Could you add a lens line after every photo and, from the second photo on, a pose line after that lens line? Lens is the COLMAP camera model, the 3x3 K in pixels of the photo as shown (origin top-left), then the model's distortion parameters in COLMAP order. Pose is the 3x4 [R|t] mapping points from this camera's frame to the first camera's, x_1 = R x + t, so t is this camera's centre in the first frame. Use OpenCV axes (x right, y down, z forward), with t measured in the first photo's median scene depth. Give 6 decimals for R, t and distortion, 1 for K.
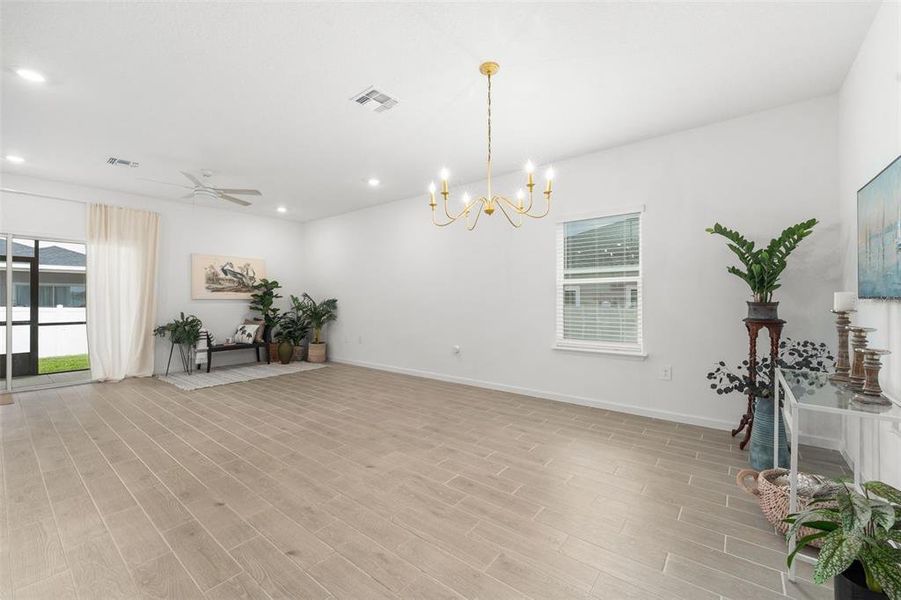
lens RADIAL K [[366.2, 0, 450.5], [0, 366.2, 300.0], [0, 0, 1]] dist [-0.001196, -0.000075]
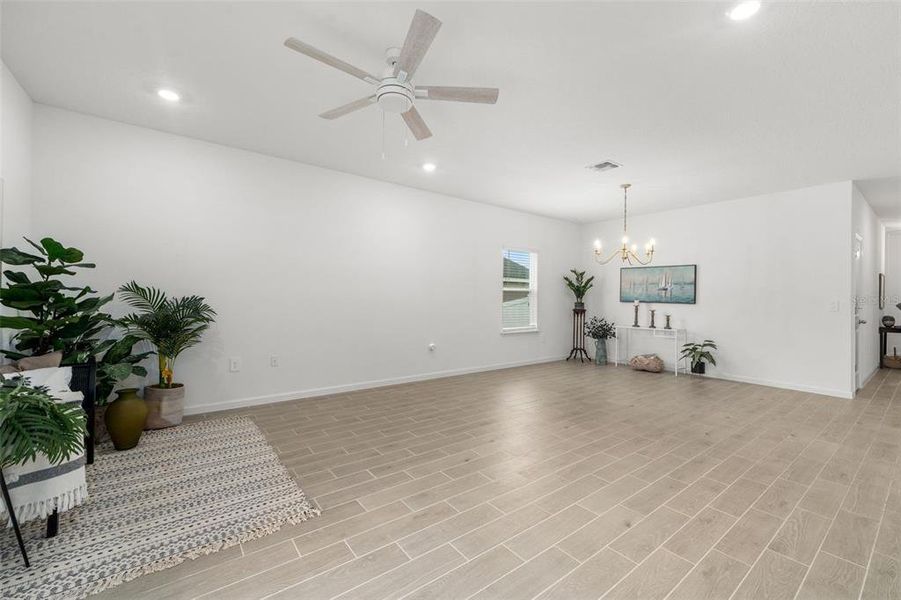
lens RADIAL K [[366.2, 0, 450.5], [0, 366.2, 300.0], [0, 0, 1]] dist [-0.001196, -0.000075]
pose [[0.253693, -0.000069, 0.967285, -1.690222], [-0.011750, 0.999926, 0.003153, -0.008576], [-0.967213, -0.012165, 0.253673, 1.161228]]
